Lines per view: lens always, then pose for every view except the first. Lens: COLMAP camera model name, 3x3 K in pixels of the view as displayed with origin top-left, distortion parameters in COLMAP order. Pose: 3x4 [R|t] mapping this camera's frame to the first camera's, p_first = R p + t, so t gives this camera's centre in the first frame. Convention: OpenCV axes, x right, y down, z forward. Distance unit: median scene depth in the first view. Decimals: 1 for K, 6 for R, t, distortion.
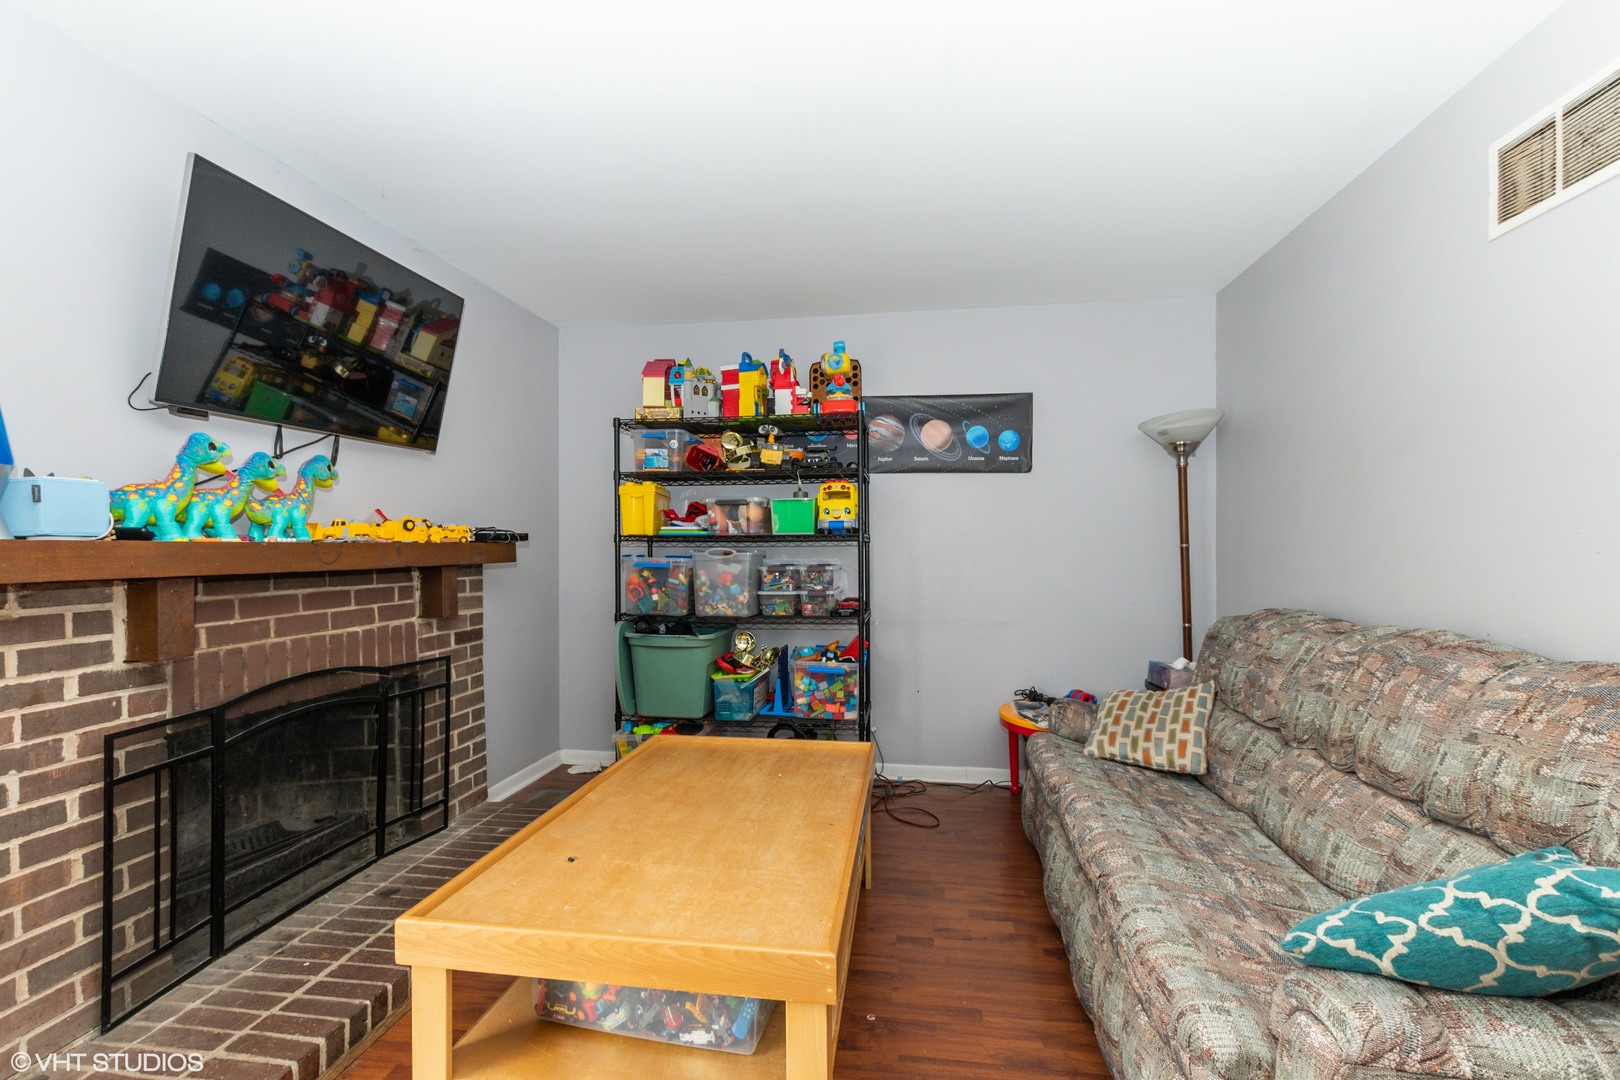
lens RADIAL K [[699.0, 0, 810.2], [0, 699.0, 547.0], [0, 0, 1]] dist [0.003224, 0.000213]
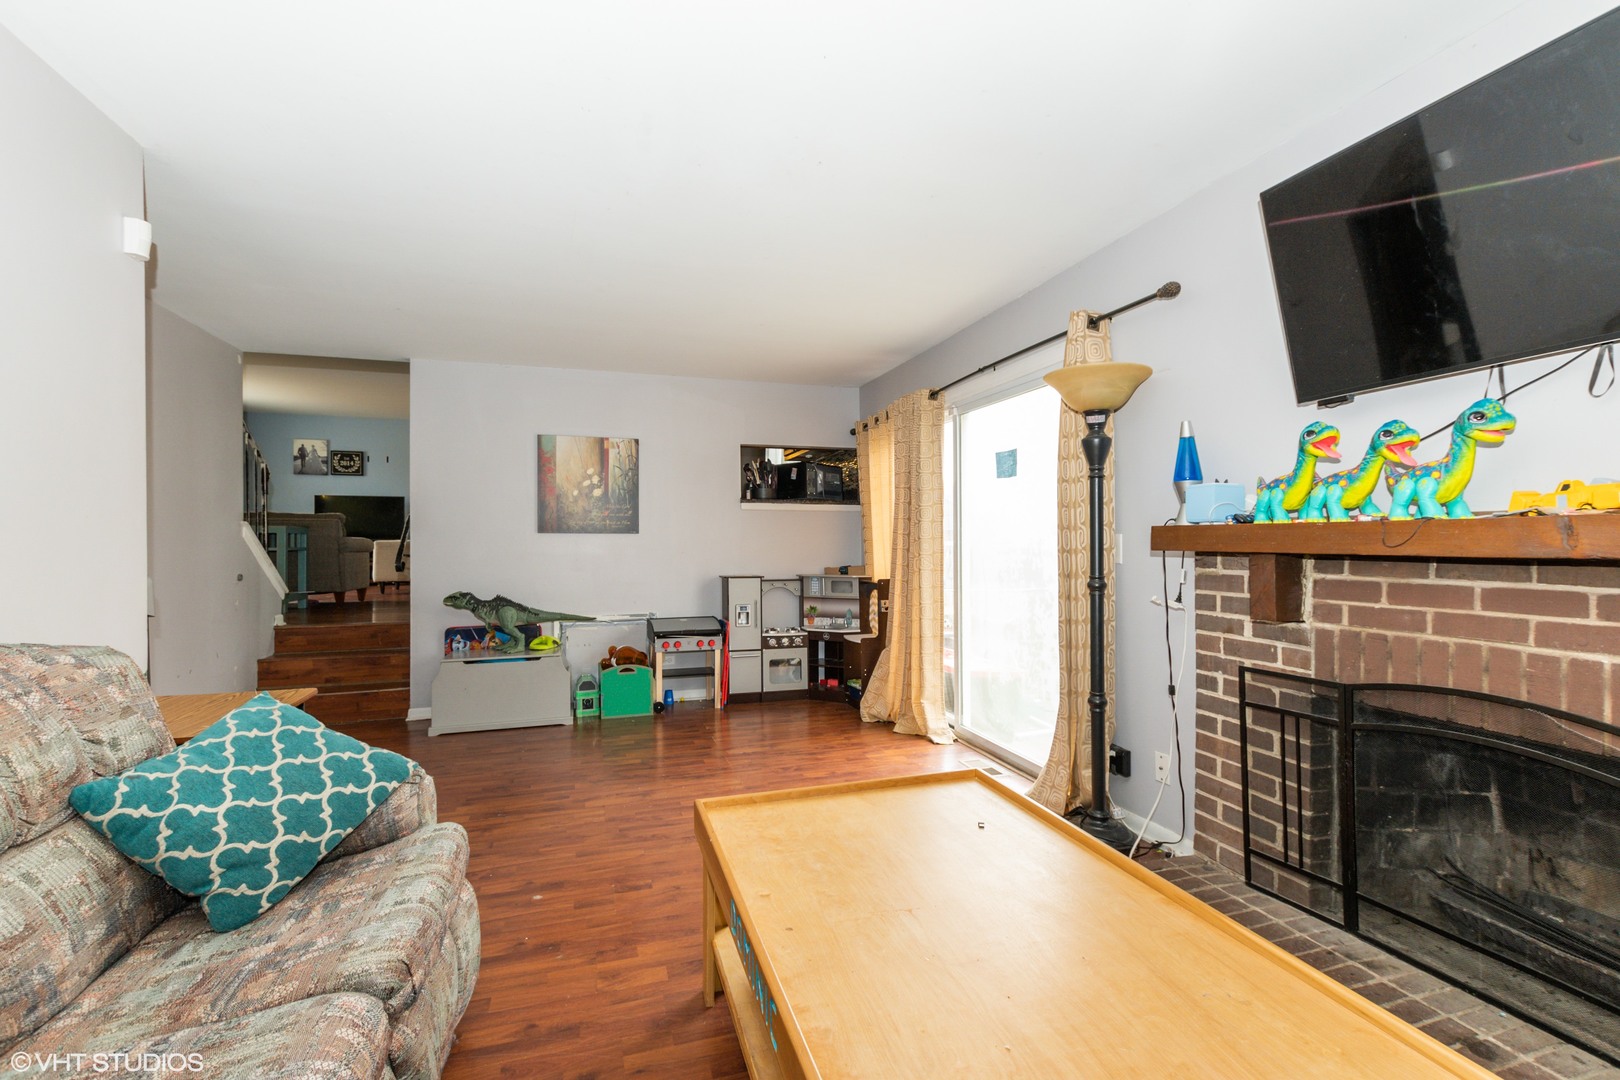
lens RADIAL K [[699.0, 0, 809.4], [0, 699.0, 530.2], [0, 0, 1]] dist [0.003224, 0.000213]
pose [[-0.894110, 0.013793, -0.447634, 0.297998], [0.017997, 0.999825, -0.005141, -0.004639], [0.447485, -0.012653, -0.894202, 1.546233]]
